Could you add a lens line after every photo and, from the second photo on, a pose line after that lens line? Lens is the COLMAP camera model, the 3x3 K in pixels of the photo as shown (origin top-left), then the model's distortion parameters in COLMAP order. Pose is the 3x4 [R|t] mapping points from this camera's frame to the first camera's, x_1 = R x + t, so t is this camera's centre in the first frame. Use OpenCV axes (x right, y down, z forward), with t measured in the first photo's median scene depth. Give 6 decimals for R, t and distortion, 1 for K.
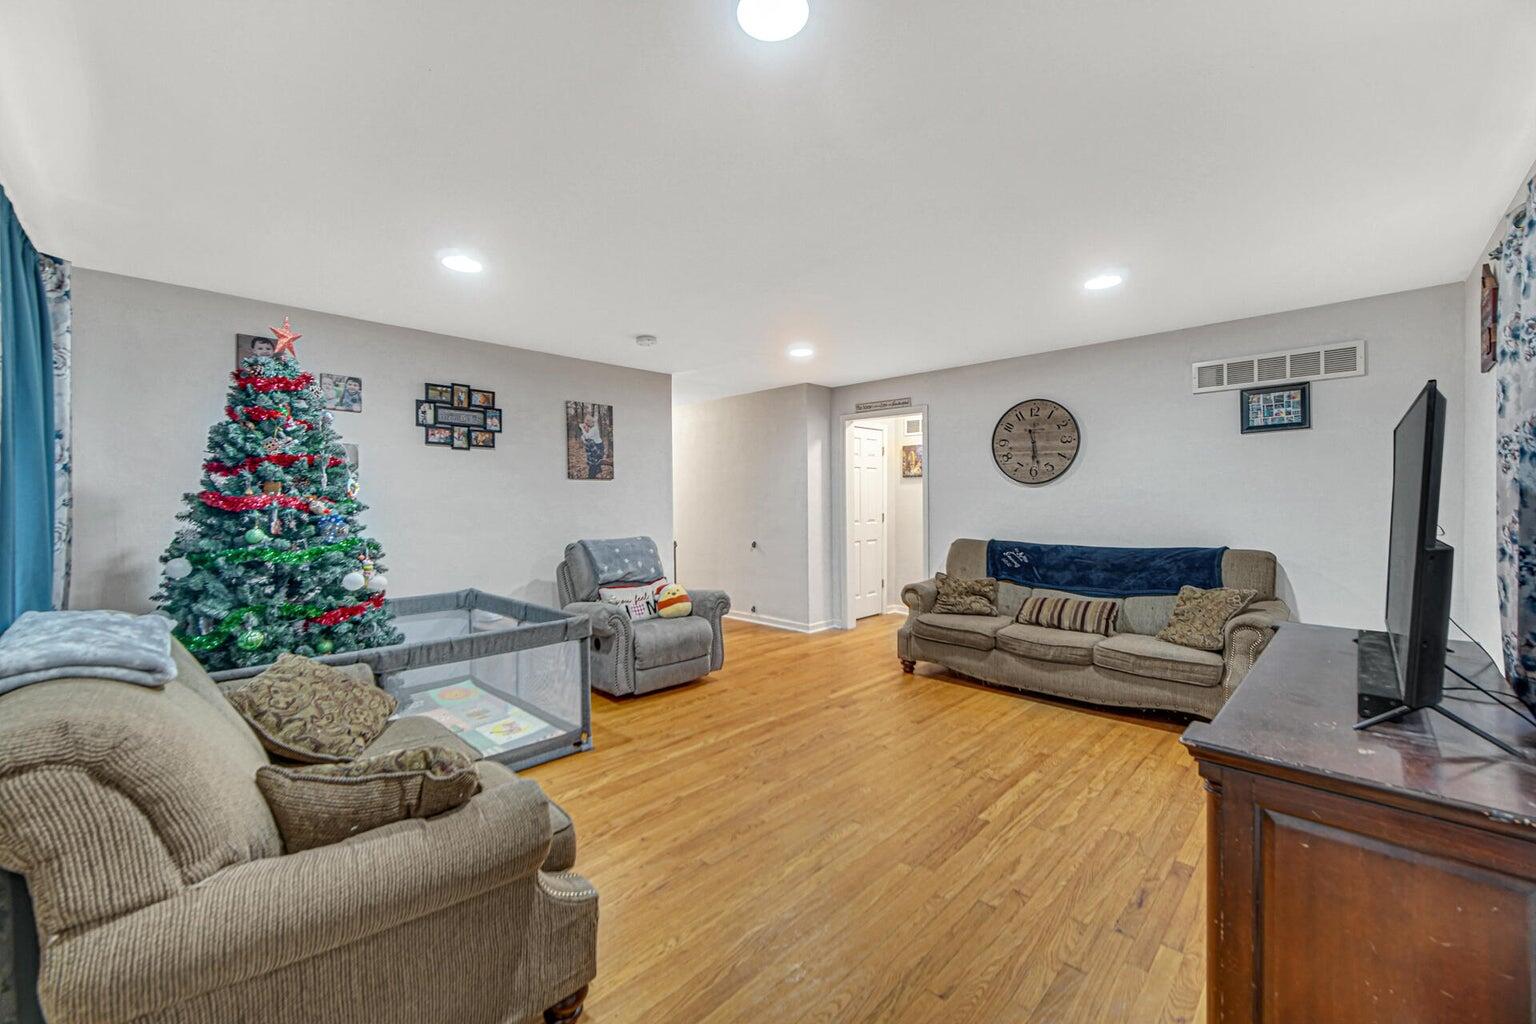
lens RADIAL K [[608.6, 0, 760.9], [0, 608.6, 509.2], [0, 0, 1]] dist [0.004424, 0.000044]
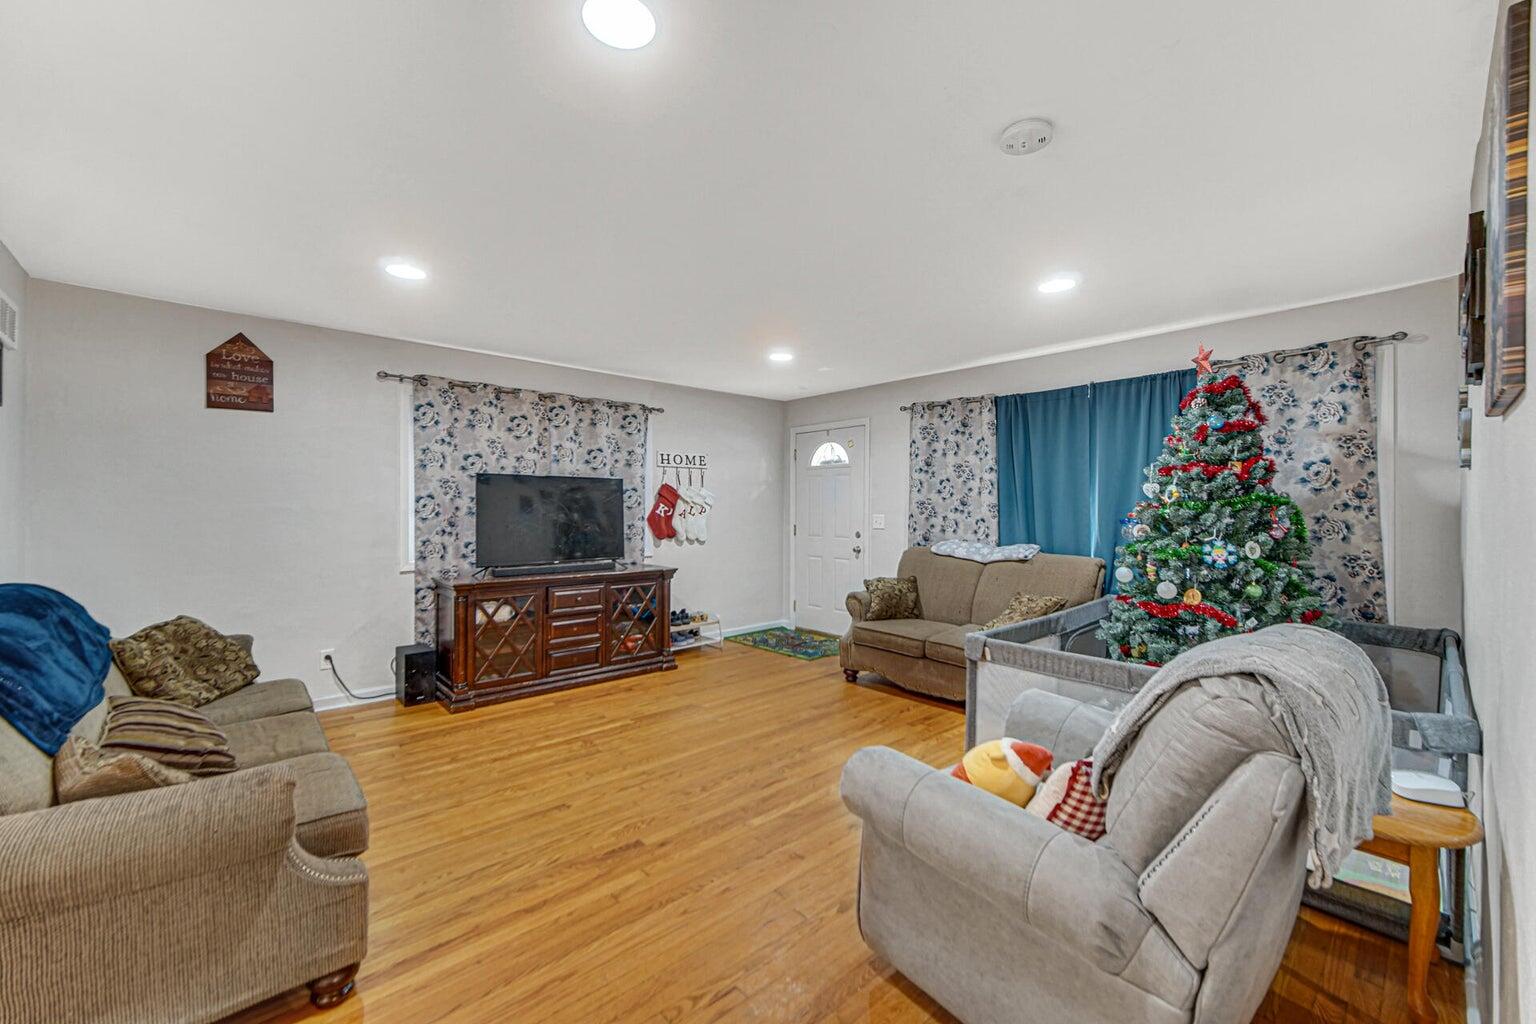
lens RADIAL K [[608.6, 0, 759.6], [0, 608.6, 511.4], [0, 0, 1]] dist [0.004424, 0.000044]
pose [[-0.998242, 0.001149, 0.059264, -0.023420], [0.002561, 0.999714, 0.023765, -0.023328], [-0.059220, 0.023875, -0.997959, 1.466624]]
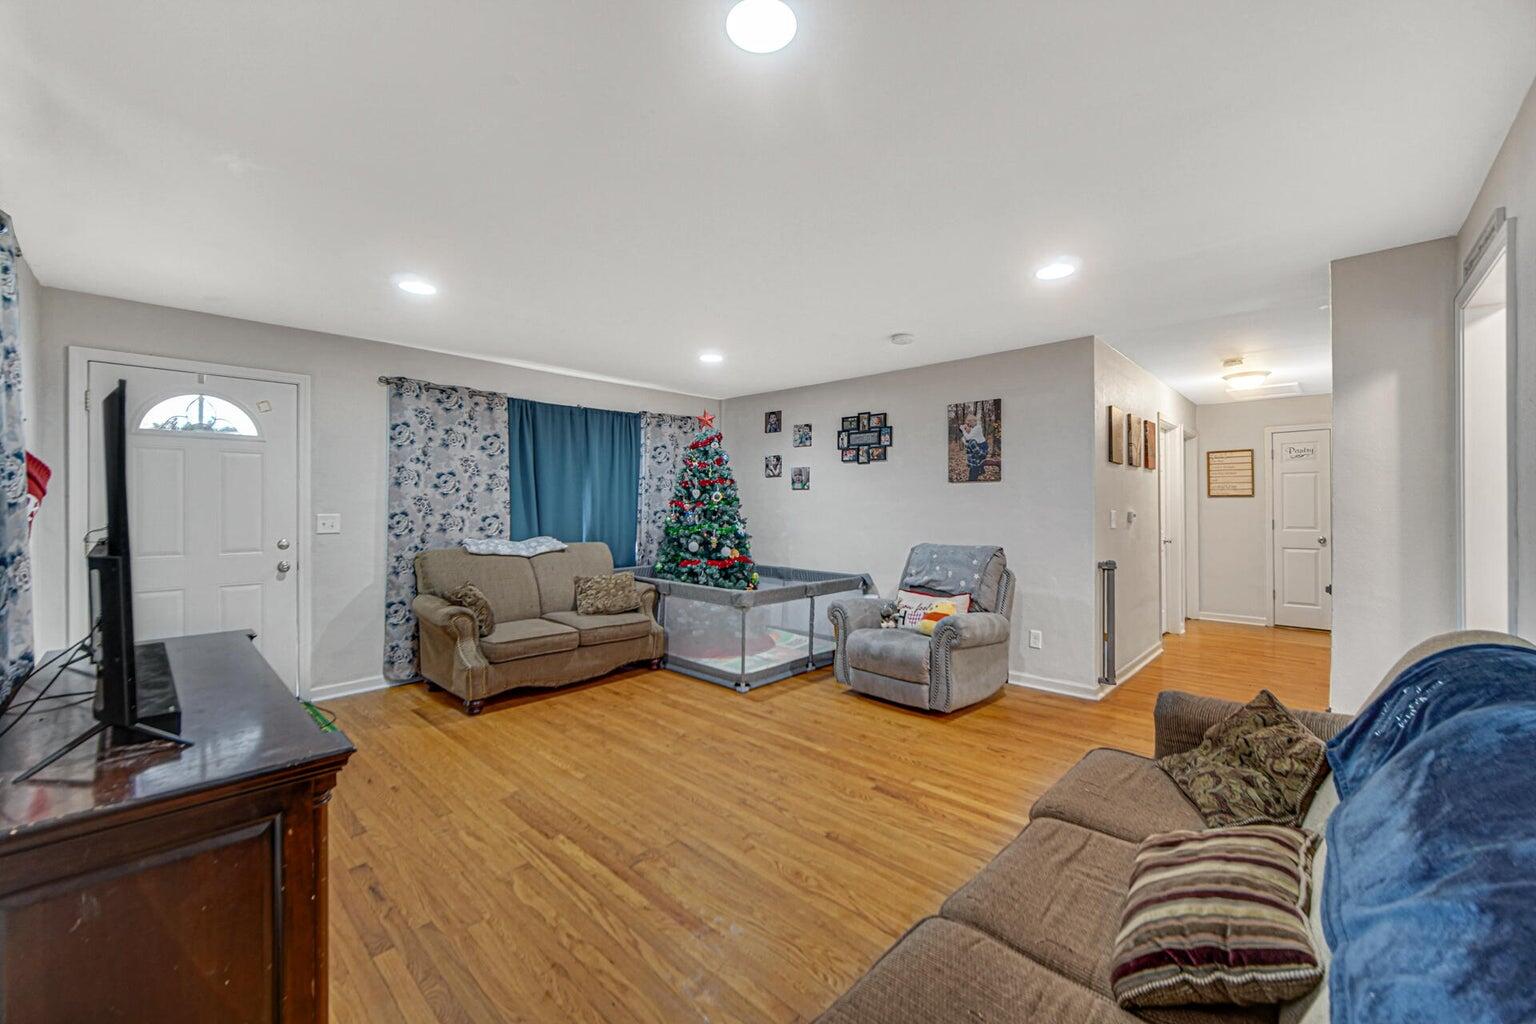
lens RADIAL K [[608.6, 0, 754.2], [0, 608.6, 508.0], [0, 0, 1]] dist [0.004424, 0.000044]
pose [[0.006135, 0.008294, -0.999947, 0.786930], [-0.016977, 0.999822, 0.008188, -0.012353], [0.999837, 0.016925, 0.006275, 0.773165]]
